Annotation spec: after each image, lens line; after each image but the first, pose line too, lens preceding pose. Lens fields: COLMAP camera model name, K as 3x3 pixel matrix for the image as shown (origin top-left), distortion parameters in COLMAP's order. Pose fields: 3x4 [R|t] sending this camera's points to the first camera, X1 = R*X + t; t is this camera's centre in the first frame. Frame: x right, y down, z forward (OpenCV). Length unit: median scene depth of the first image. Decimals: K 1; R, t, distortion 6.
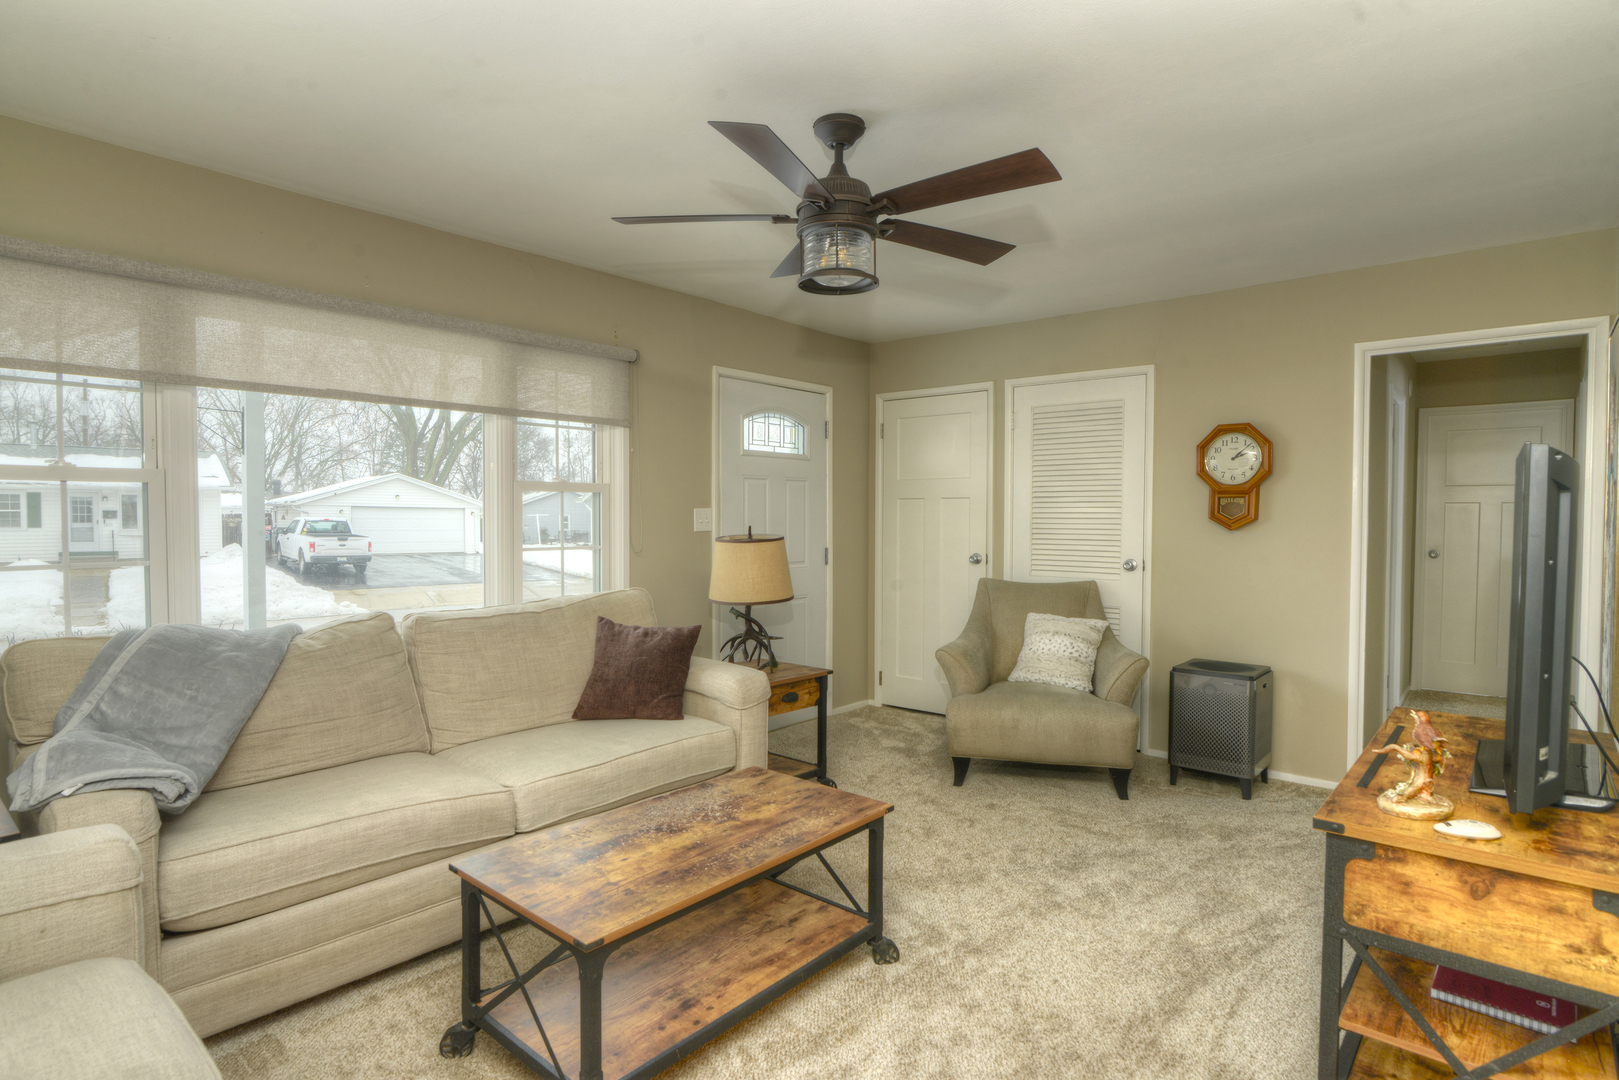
lens RADIAL K [[882.5, 0, 781.1], [0, 882.5, 540.8], [0, 0, 1]] dist [0.000839, 0.000016]
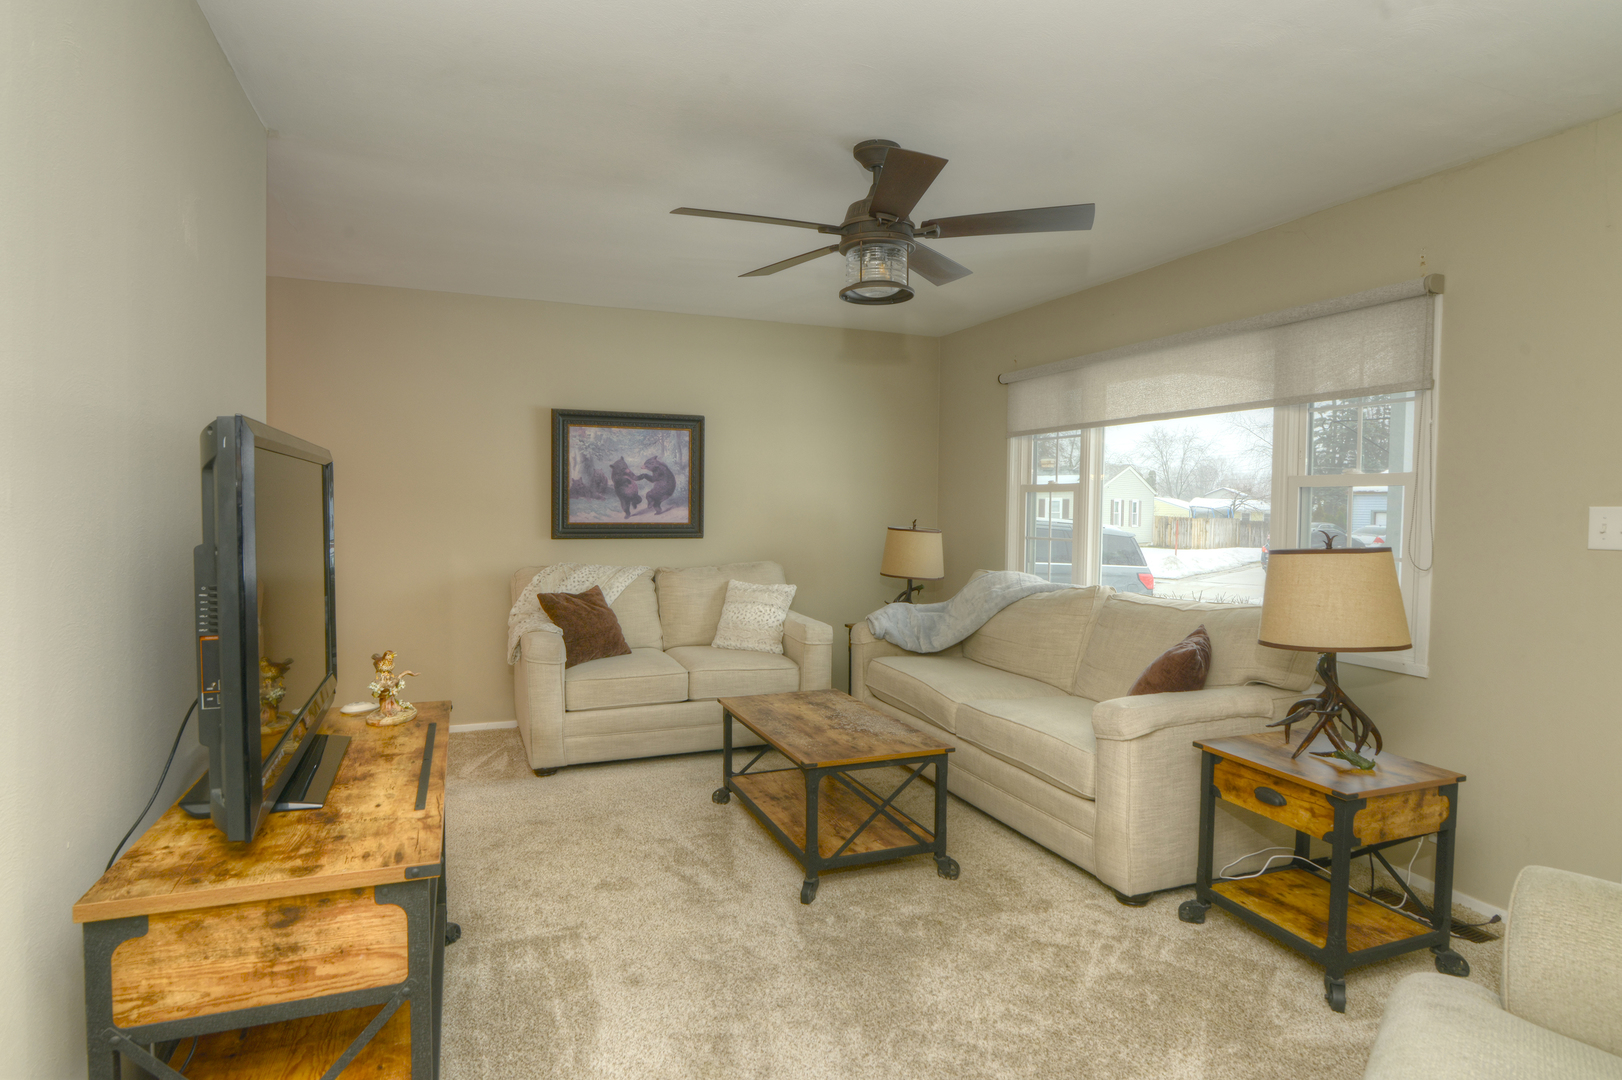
lens RADIAL K [[884.2, 0, 782.5], [0, 884.2, 540.8], [0, 0, 1]] dist [0.000839, 0.000016]
pose [[-0.463301, 0.031329, -0.885647, 1.195316], [-0.037495, 0.997787, 0.054910, -0.053195], [0.885407, 0.058647, -0.461101, 1.537067]]
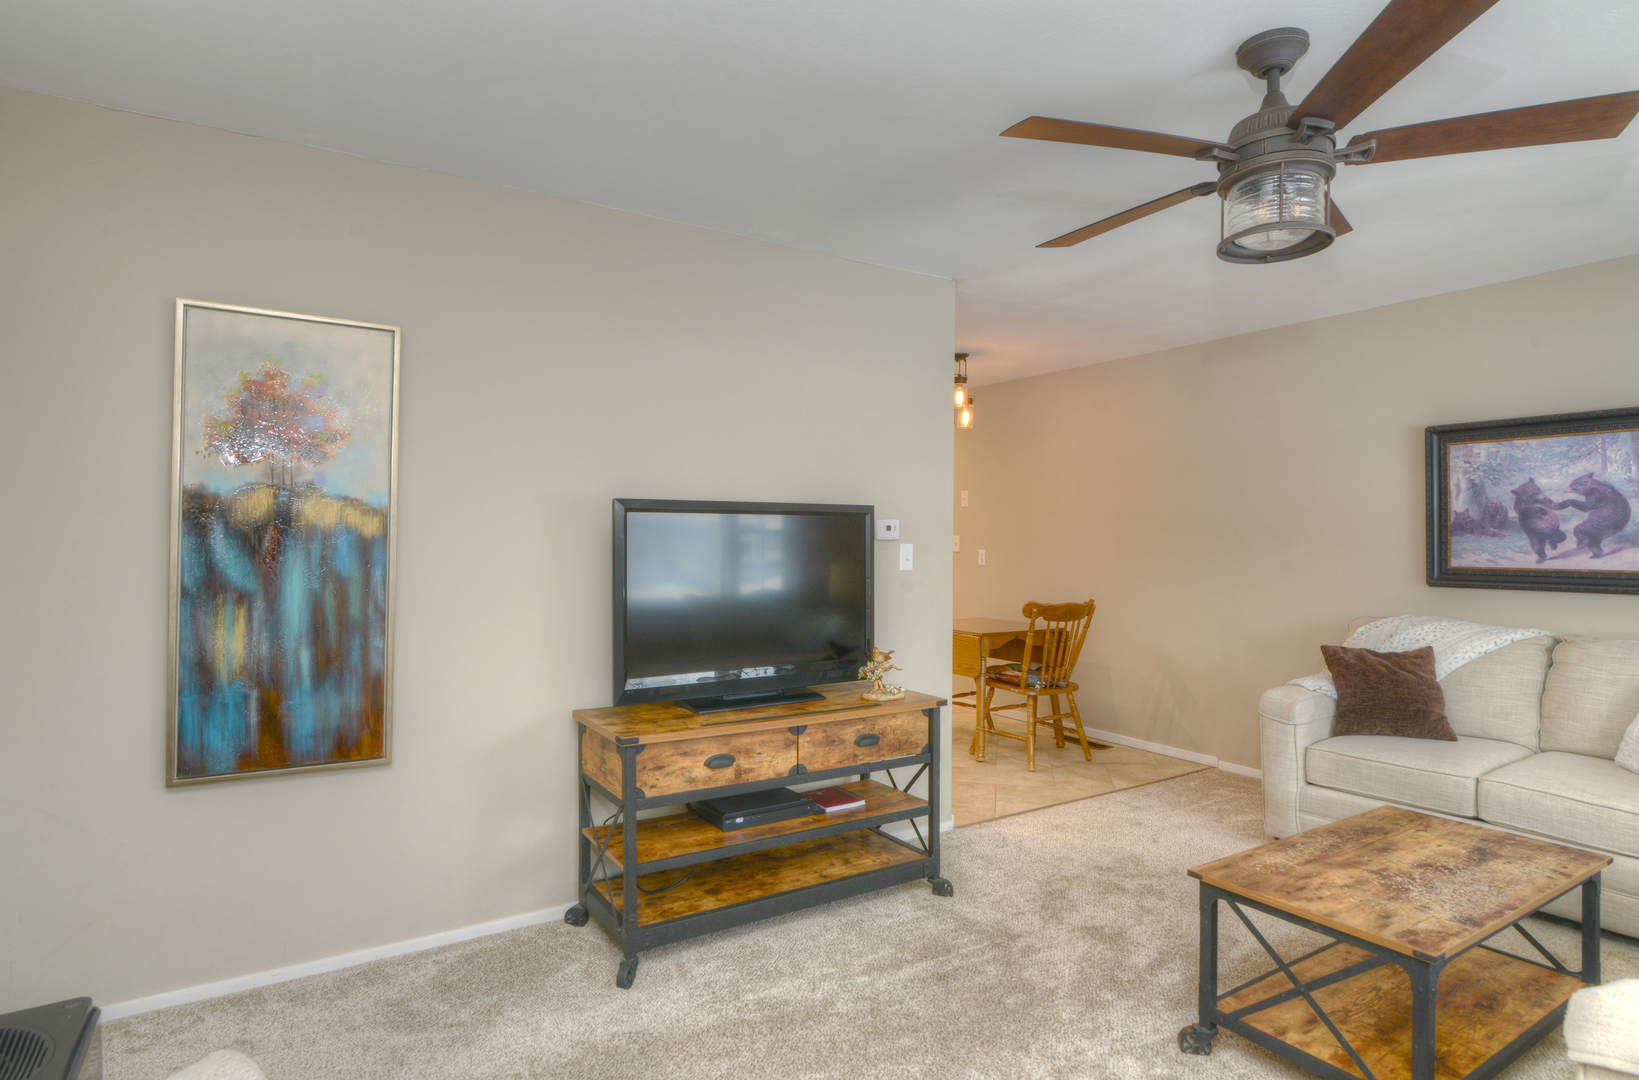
lens RADIAL K [[854.2, 0, 819.5], [0, 854.2, 540.0], [0, 0, 1]] dist [-0.024020, 0.000284]
pose [[-0.962505, -0.009437, 0.271100, 0.263272], [-0.002324, 0.999645, 0.026545, -0.051124], [-0.271255, 0.024920, -0.962185, 1.967231]]
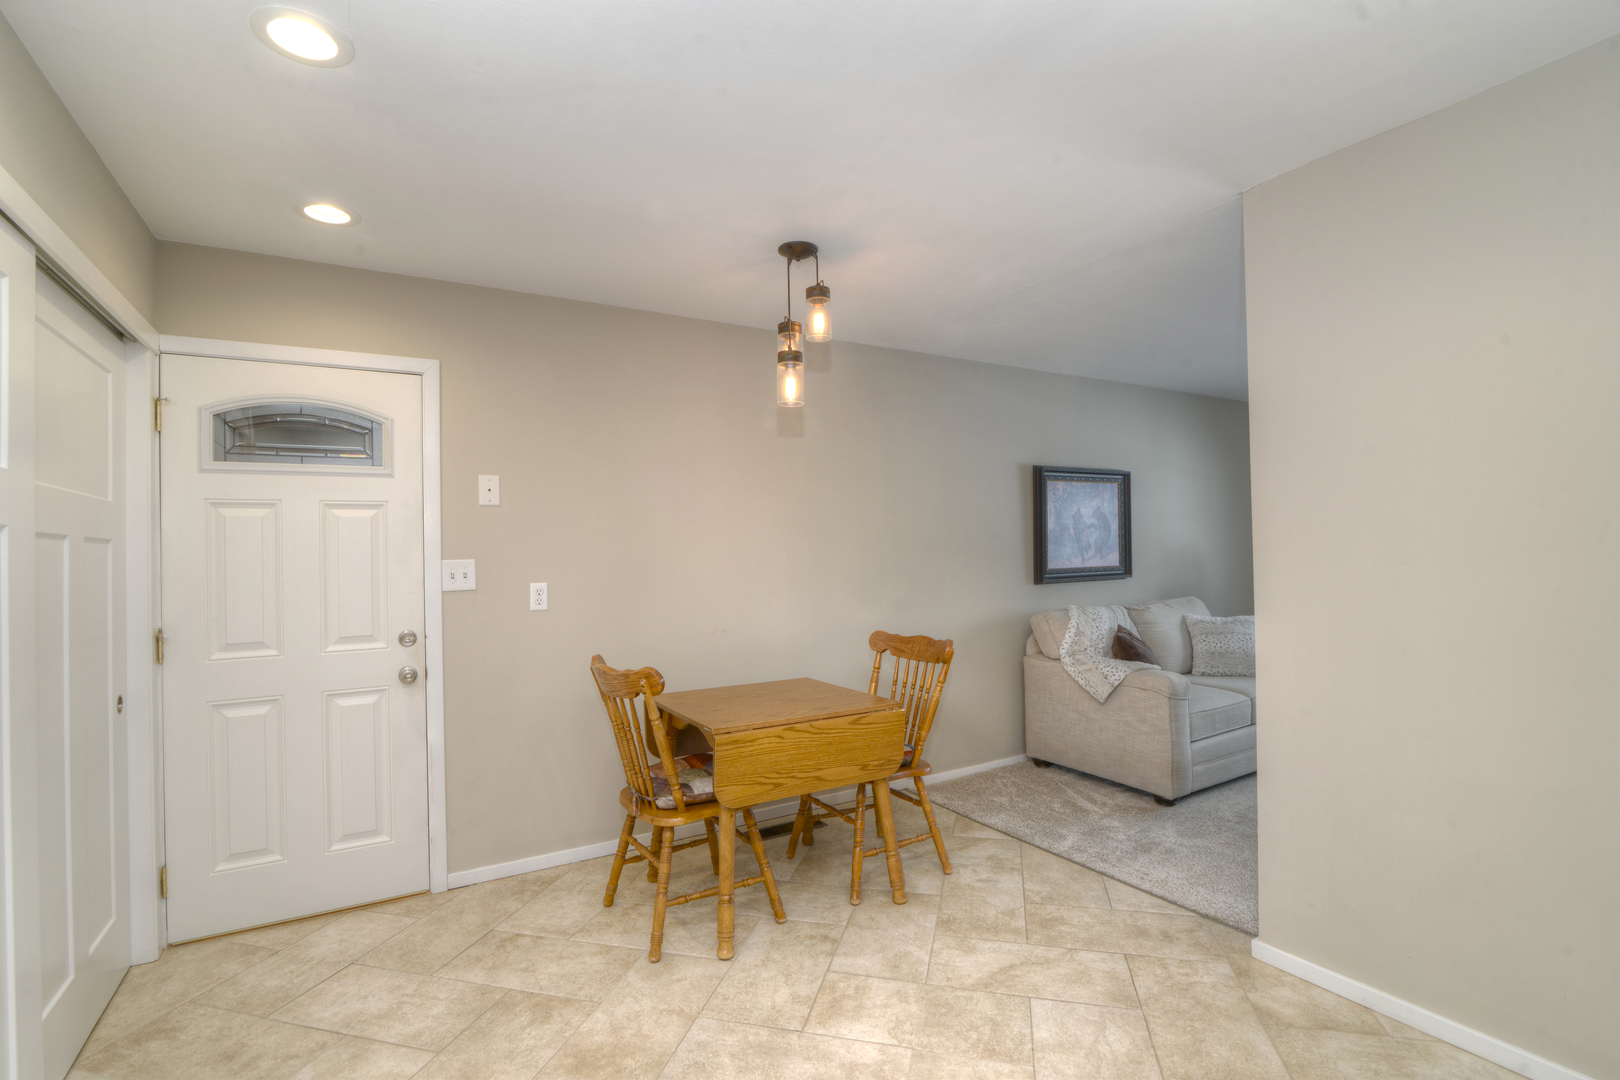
lens RADIAL K [[743.9, 0, 810.0], [0, 743.9, 540.0], [0, 0, 1]] dist [-0.024068, 0.000010]
pose [[-0.308632, -0.005912, -0.951163, 1.594650], [-0.005389, 0.999976, -0.004467, -0.024311], [0.951166, 0.003747, -0.308657, 0.099356]]
